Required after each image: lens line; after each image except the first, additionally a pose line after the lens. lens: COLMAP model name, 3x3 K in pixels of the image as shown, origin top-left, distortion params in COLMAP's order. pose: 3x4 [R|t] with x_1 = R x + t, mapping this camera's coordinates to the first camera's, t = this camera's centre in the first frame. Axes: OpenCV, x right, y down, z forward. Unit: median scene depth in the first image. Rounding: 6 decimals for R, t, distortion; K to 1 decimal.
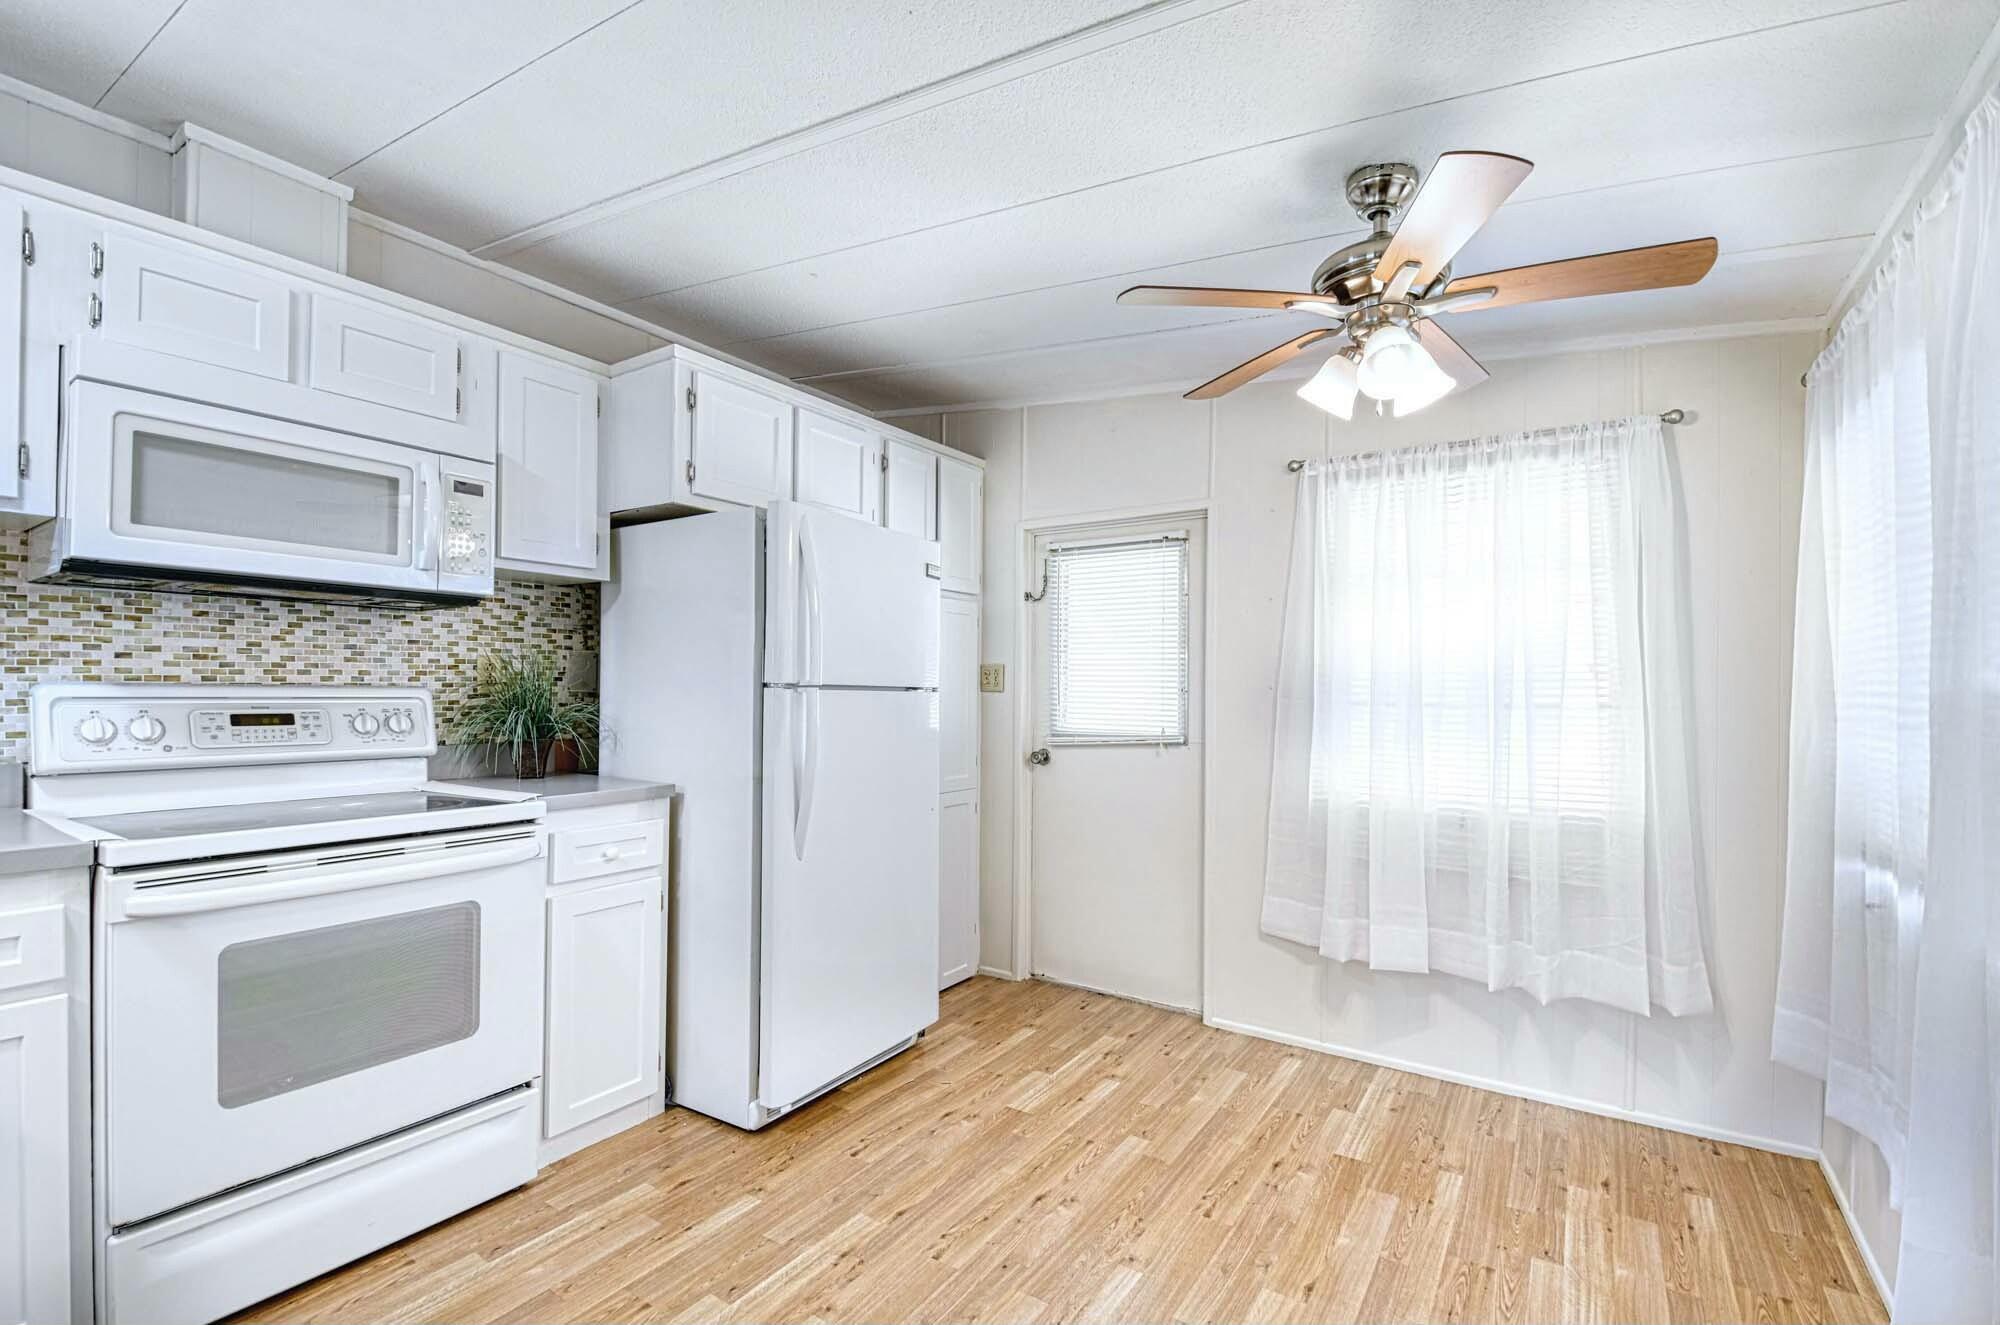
lens RADIAL K [[864.5, 0, 1001.8], [0, 864.5, 678.0], [0, 0, 1]] dist [0.001470, -0.015091]
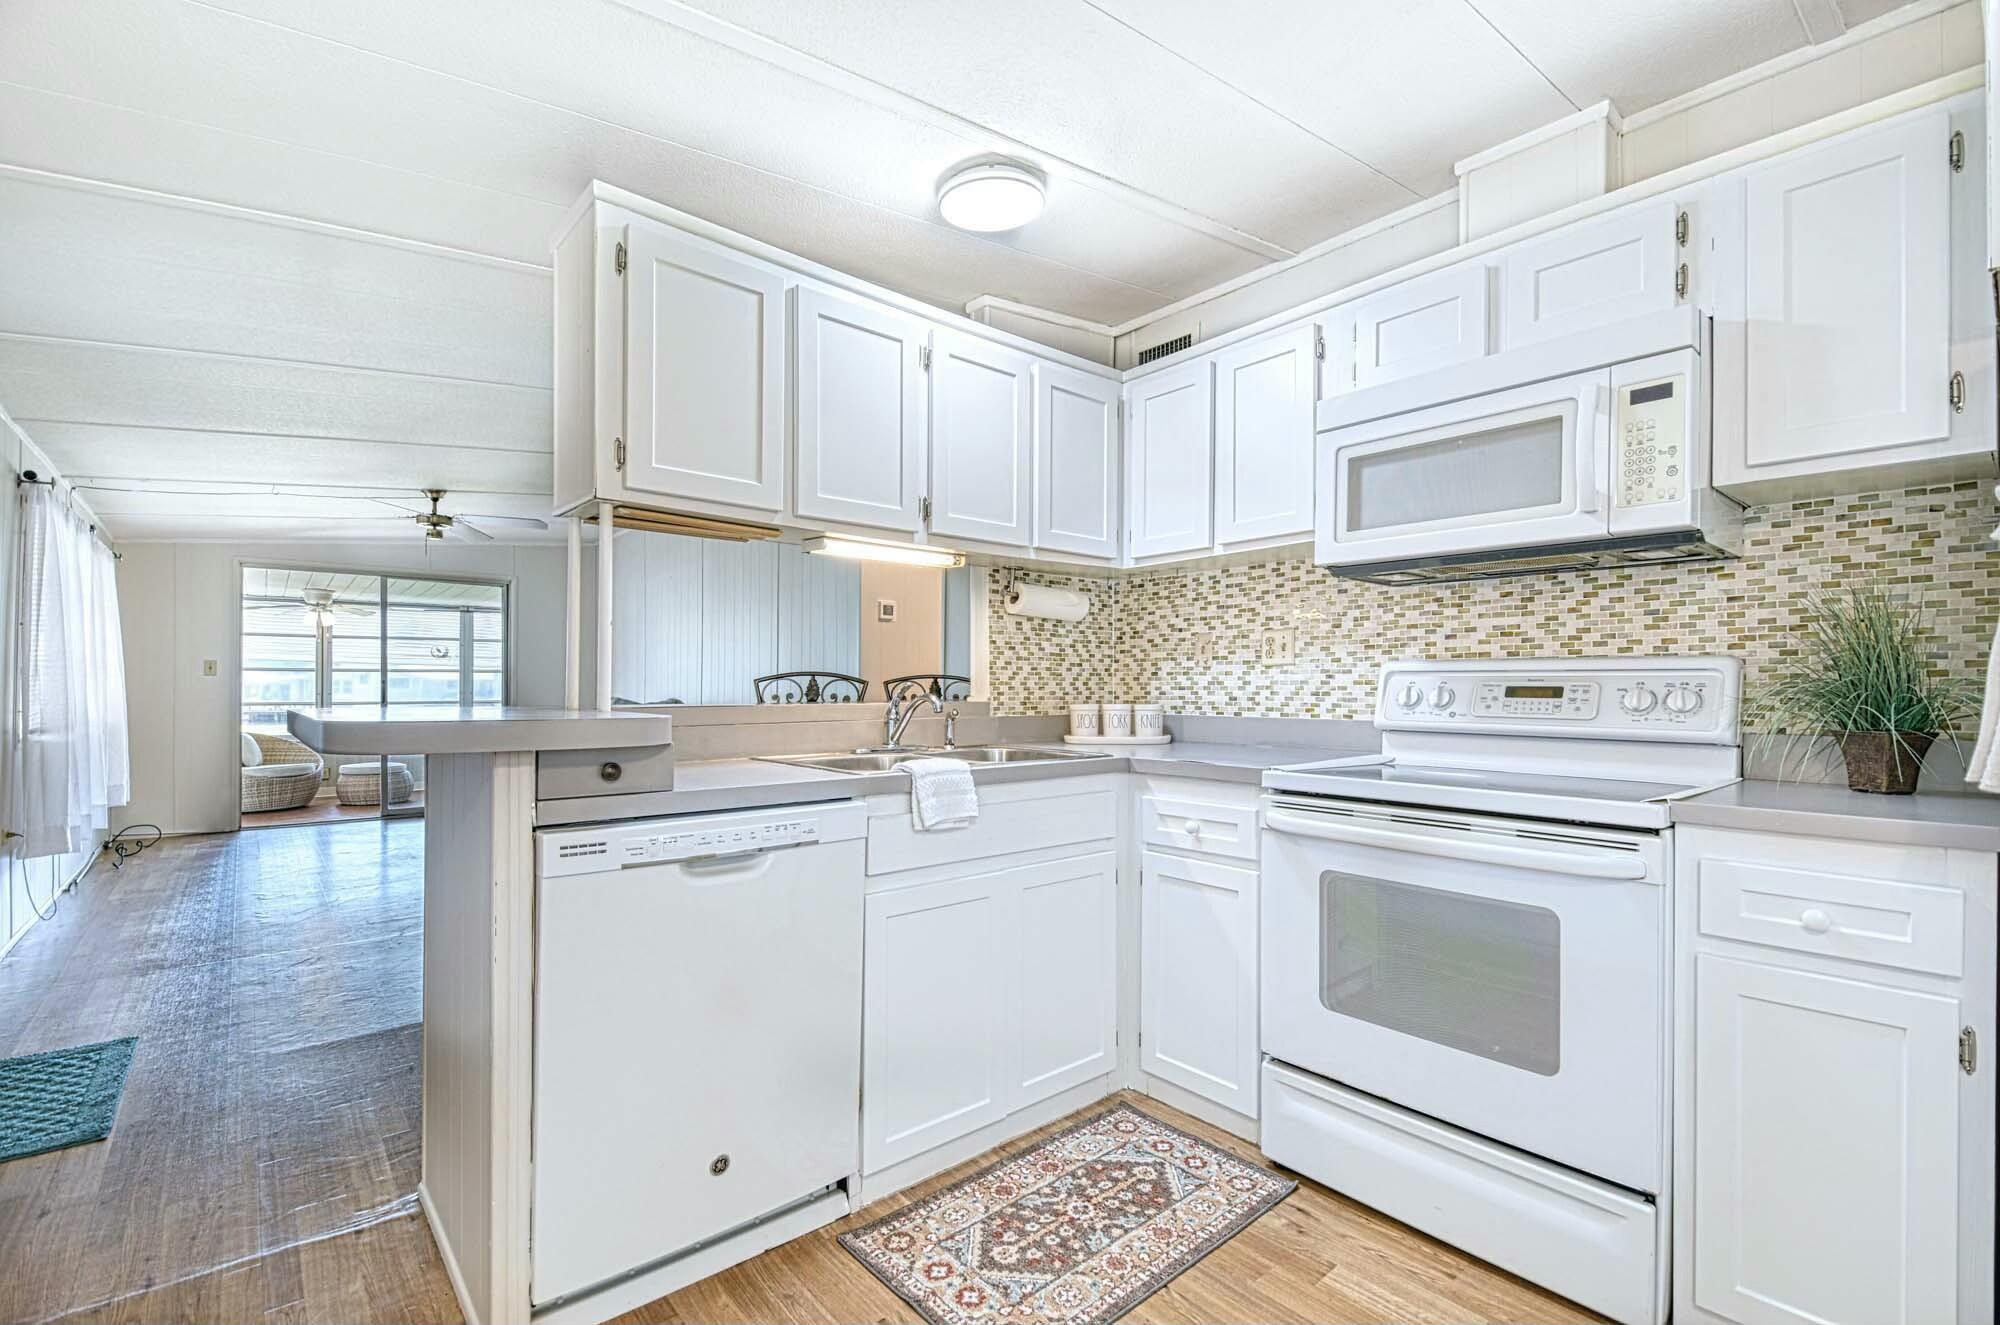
lens RADIAL K [[864.5, 0, 1001.8], [0, 864.5, 678.0], [0, 0, 1]] dist [0.001470, -0.015091]
pose [[-0.278346, -0.021028, -0.960251, 0.279128], [0.004376, 0.999722, -0.023160, 0.051039], [0.960471, -0.010649, -0.278176, 0.657264]]
